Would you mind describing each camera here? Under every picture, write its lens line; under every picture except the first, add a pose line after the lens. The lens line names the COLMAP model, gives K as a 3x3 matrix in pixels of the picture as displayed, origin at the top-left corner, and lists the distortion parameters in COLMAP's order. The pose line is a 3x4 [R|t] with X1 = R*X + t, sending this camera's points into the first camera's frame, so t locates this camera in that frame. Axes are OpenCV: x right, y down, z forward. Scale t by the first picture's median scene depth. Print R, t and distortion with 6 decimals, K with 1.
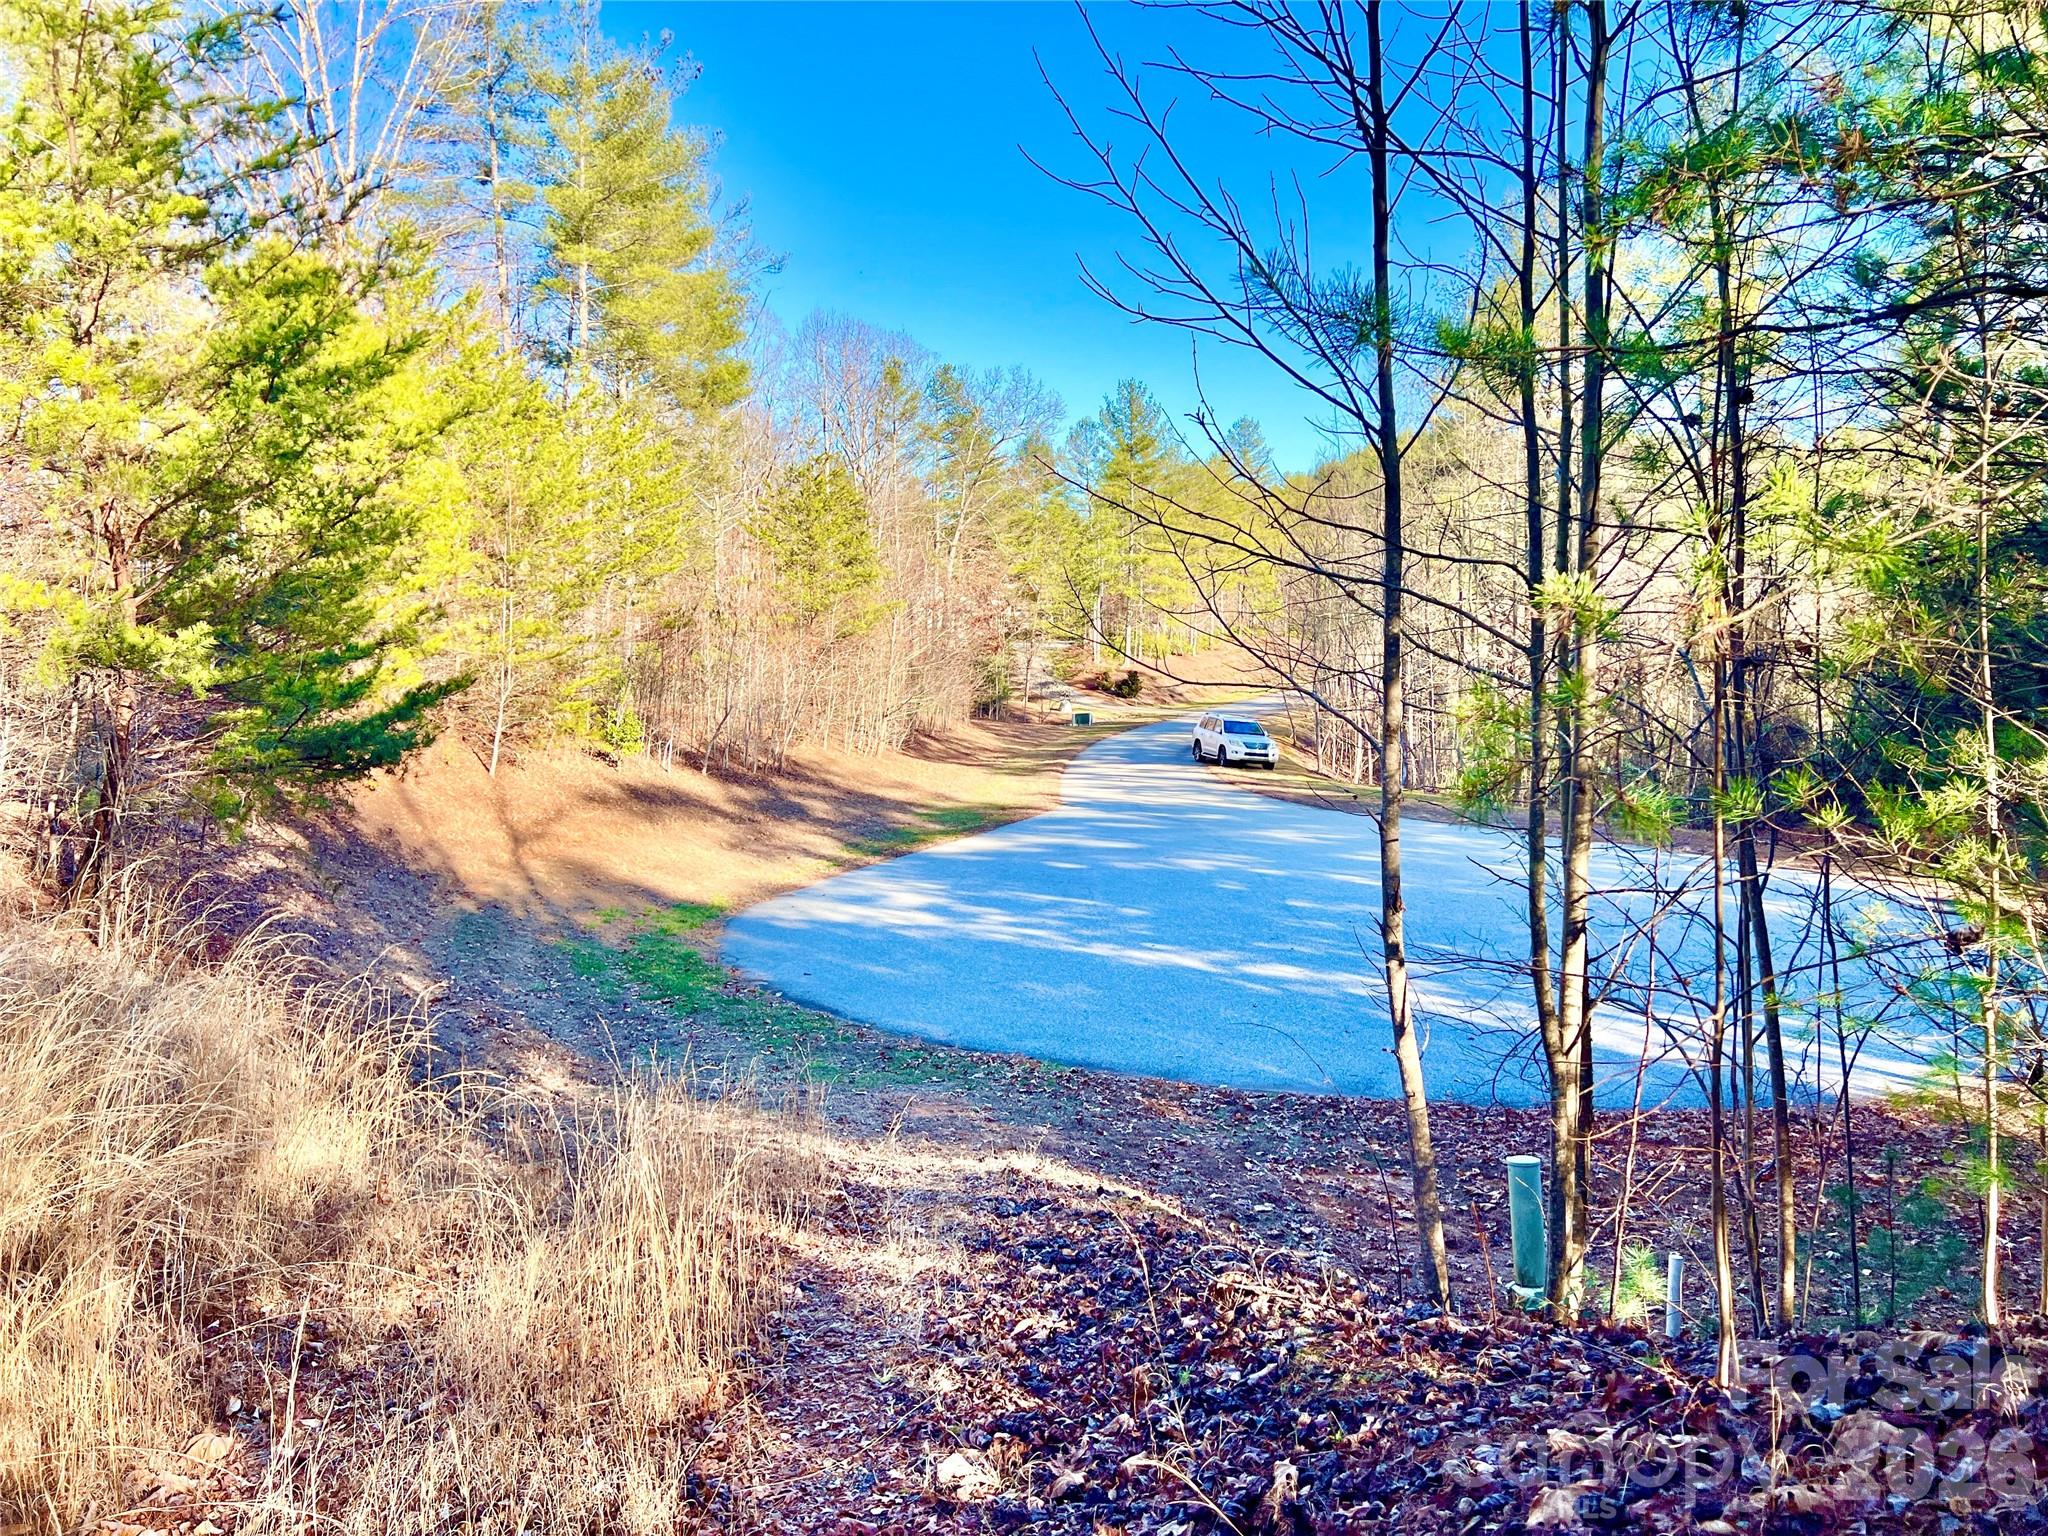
lens RADIAL K [[1505.5, 0, 1023.0], [0, 1505.5, 770.3], [0, 0, 1]] dist [0.014841, 0.003762]
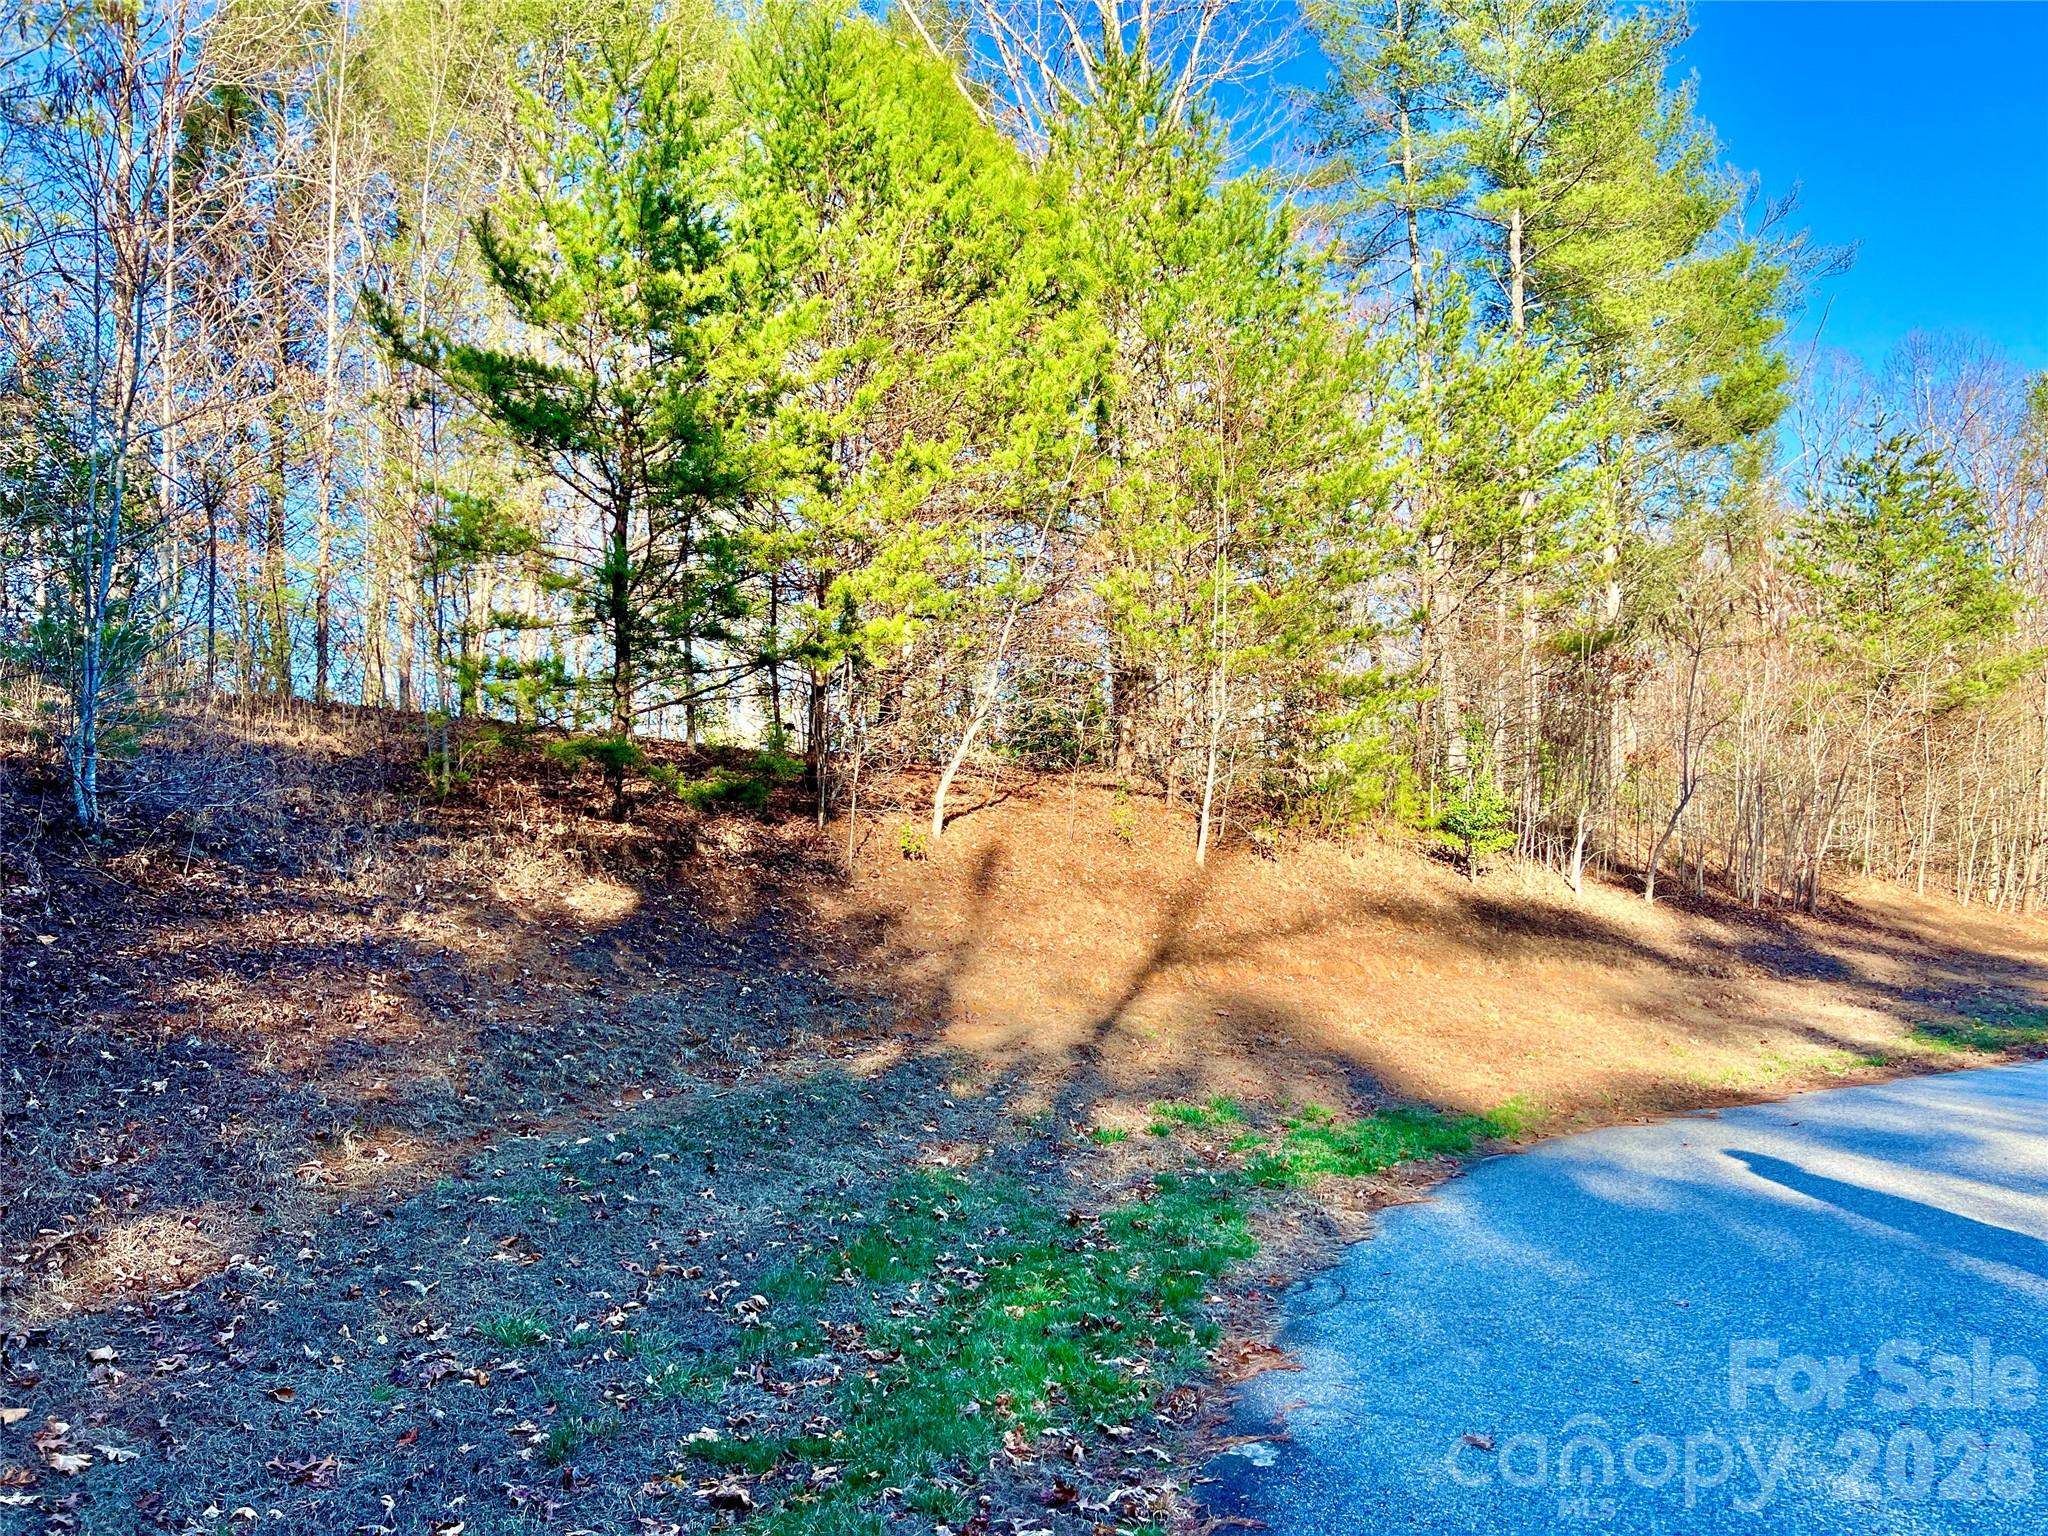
lens RADIAL K [[1505.5, 0, 1015.3], [0, 1505.5, 774.2], [0, 0, 1]] dist [0.014841, 0.003762]
pose [[0.768656, -0.046183, -0.637992, -0.023994], [-0.036880, 0.992531, -0.116281, 0.032135], [0.638598, 0.112909, 0.761212, 0.392709]]
